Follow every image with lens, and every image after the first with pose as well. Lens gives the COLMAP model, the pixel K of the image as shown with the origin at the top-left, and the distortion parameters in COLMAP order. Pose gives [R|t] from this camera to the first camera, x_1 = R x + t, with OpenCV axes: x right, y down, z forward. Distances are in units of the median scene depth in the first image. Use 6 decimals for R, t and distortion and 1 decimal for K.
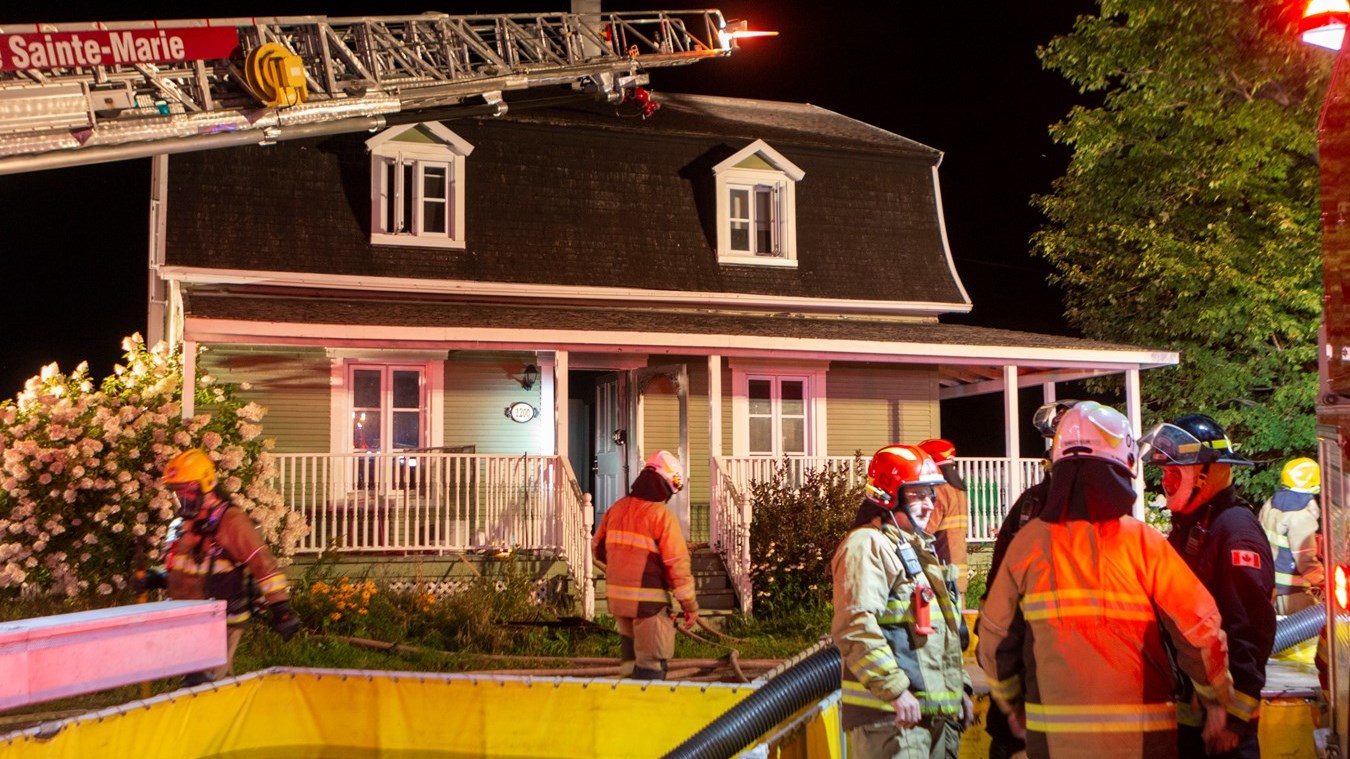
lens RADIAL K [[1450.0, 0, 672.6], [0, 1450.0, 406.5], [0, 0, 1]] dist [-0.014047, 0.013348]
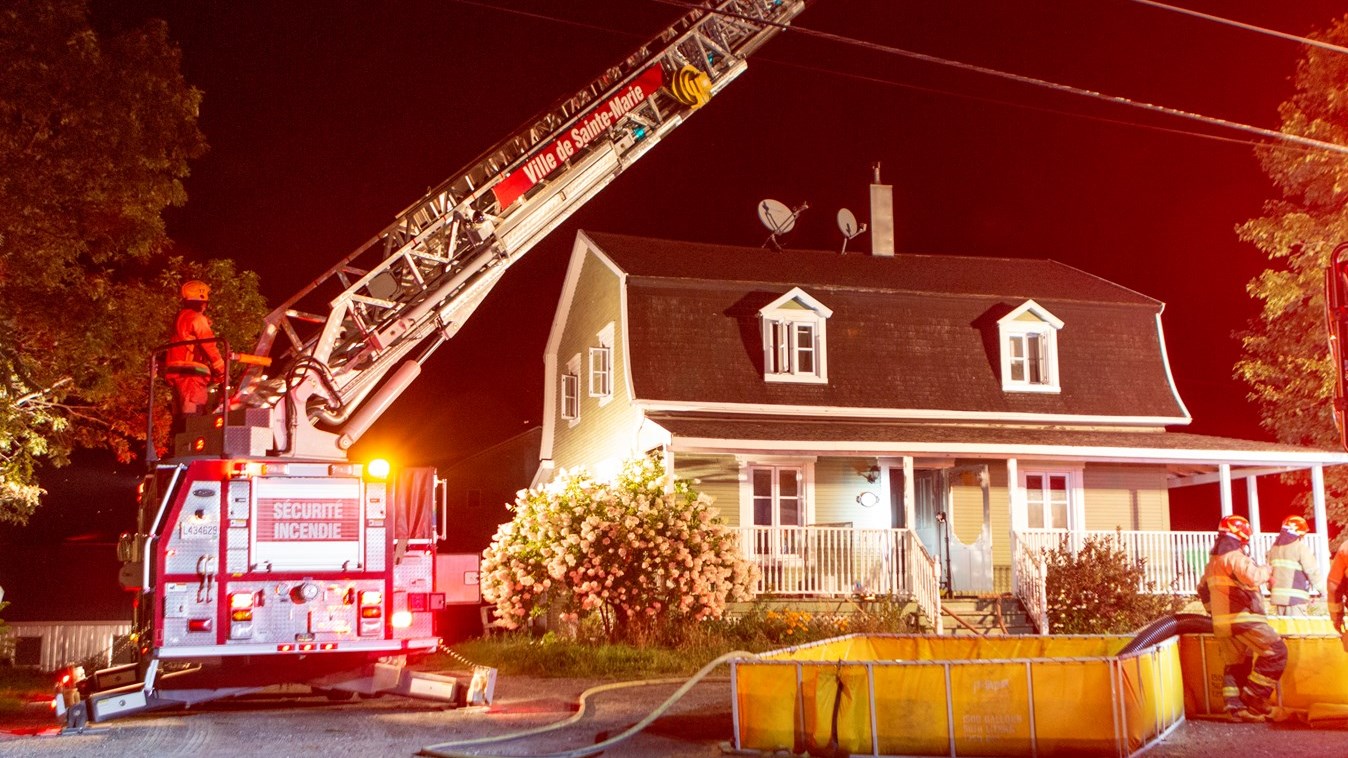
lens RADIAL K [[1483.6, 0, 674.0], [0, 1483.6, 379.0], [0, 0, 1]] dist [-0.012885, -0.008348]
pose [[0.995177, -0.008948, -0.097684, -0.144957], [0.001221, 0.996884, -0.078873, 0.000967], [0.098085, 0.078374, 0.992087, -0.436375]]
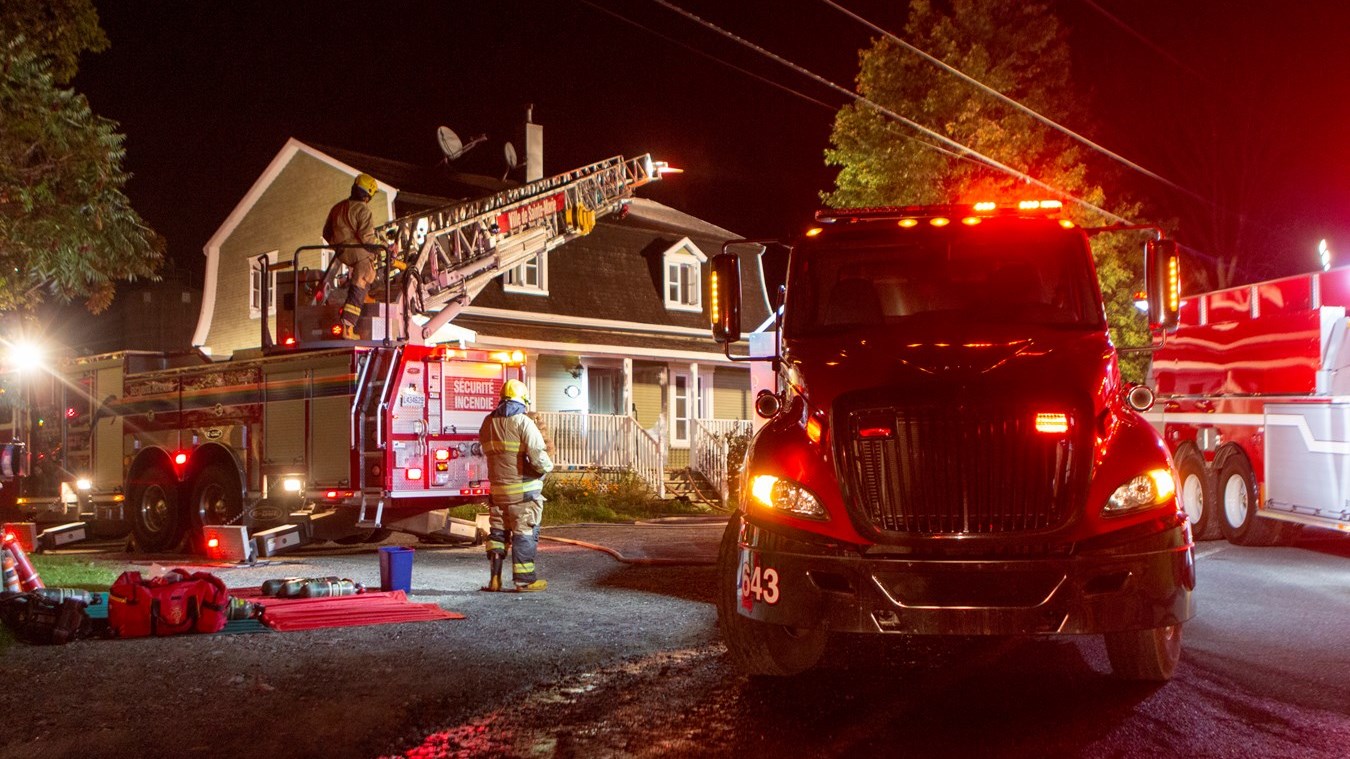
lens RADIAL K [[1485.8, 0, 675.0], [0, 1485.8, 379.5], [0, 0, 1]] dist [-0.012885, -0.008348]
pose [[0.922718, 0.029075, 0.384377, -0.650713], [-0.024397, 0.999557, -0.017043, 0.016196], [-0.384702, 0.006349, 0.923019, -0.651449]]
